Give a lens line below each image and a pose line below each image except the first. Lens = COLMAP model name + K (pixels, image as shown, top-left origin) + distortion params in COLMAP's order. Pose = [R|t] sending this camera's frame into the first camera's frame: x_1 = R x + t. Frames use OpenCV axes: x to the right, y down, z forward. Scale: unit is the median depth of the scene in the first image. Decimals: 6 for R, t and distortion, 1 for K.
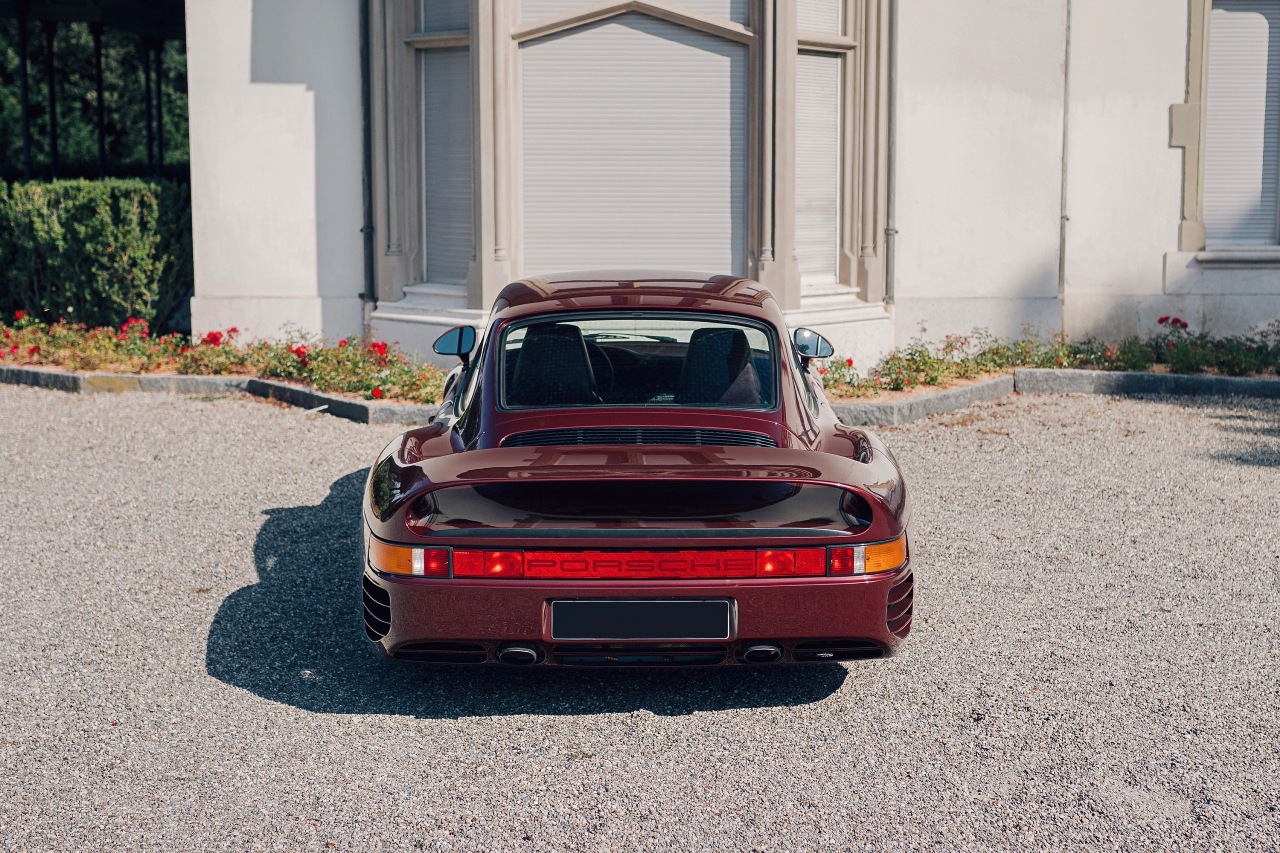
lens RADIAL K [[1853.0, 0, 676.7], [0, 1853.0, 410.3], [0, 0, 1]] dist [0.004299, 0.000000]
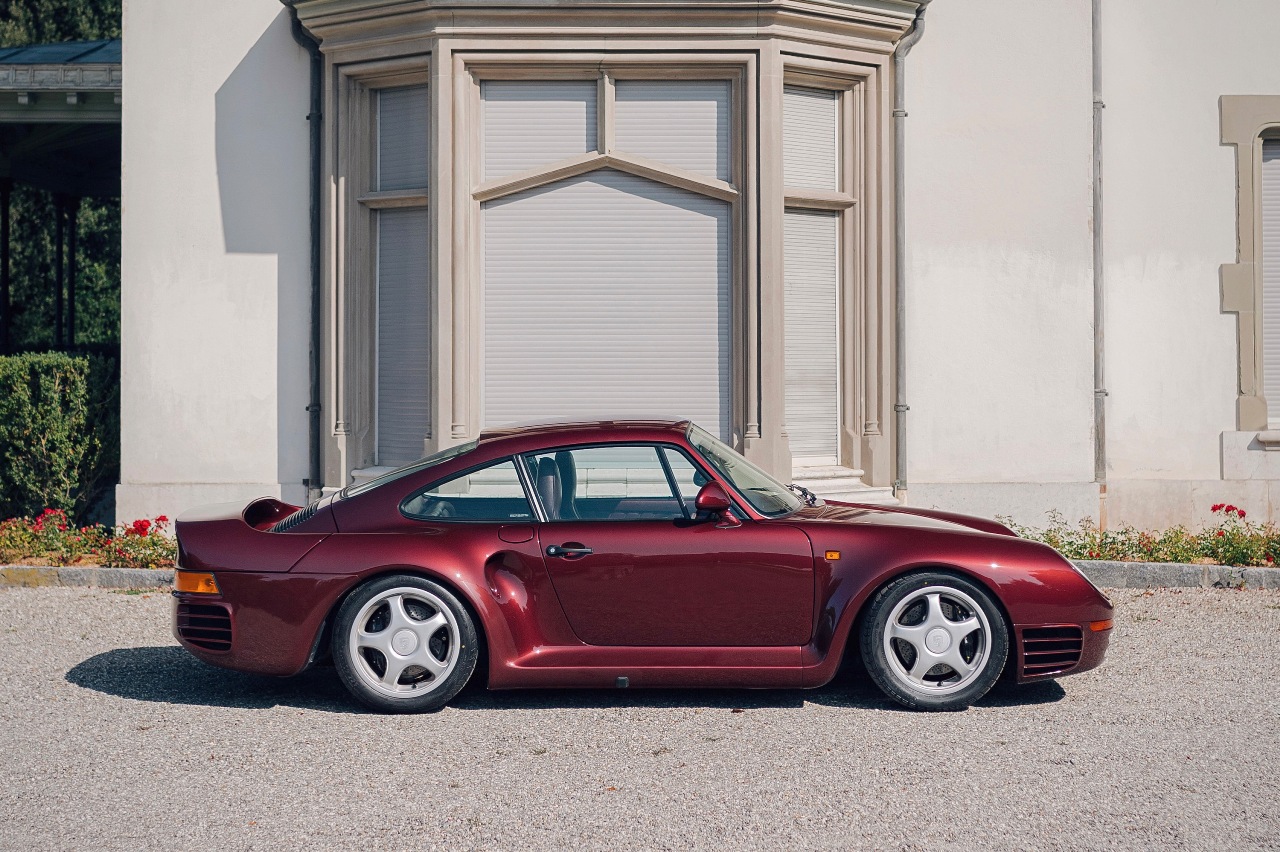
lens RADIAL K [[2511.6, 0, 645.4], [0, 2511.6, 304.8], [0, 0, 1]] dist [0.006986, 0.000000]
pose [[0.999303, -0.004857, -0.037018, 0.040299], [-0.000743, 0.988718, -0.149787, 0.036930], [0.037328, 0.149710, 0.988025, -0.210961]]
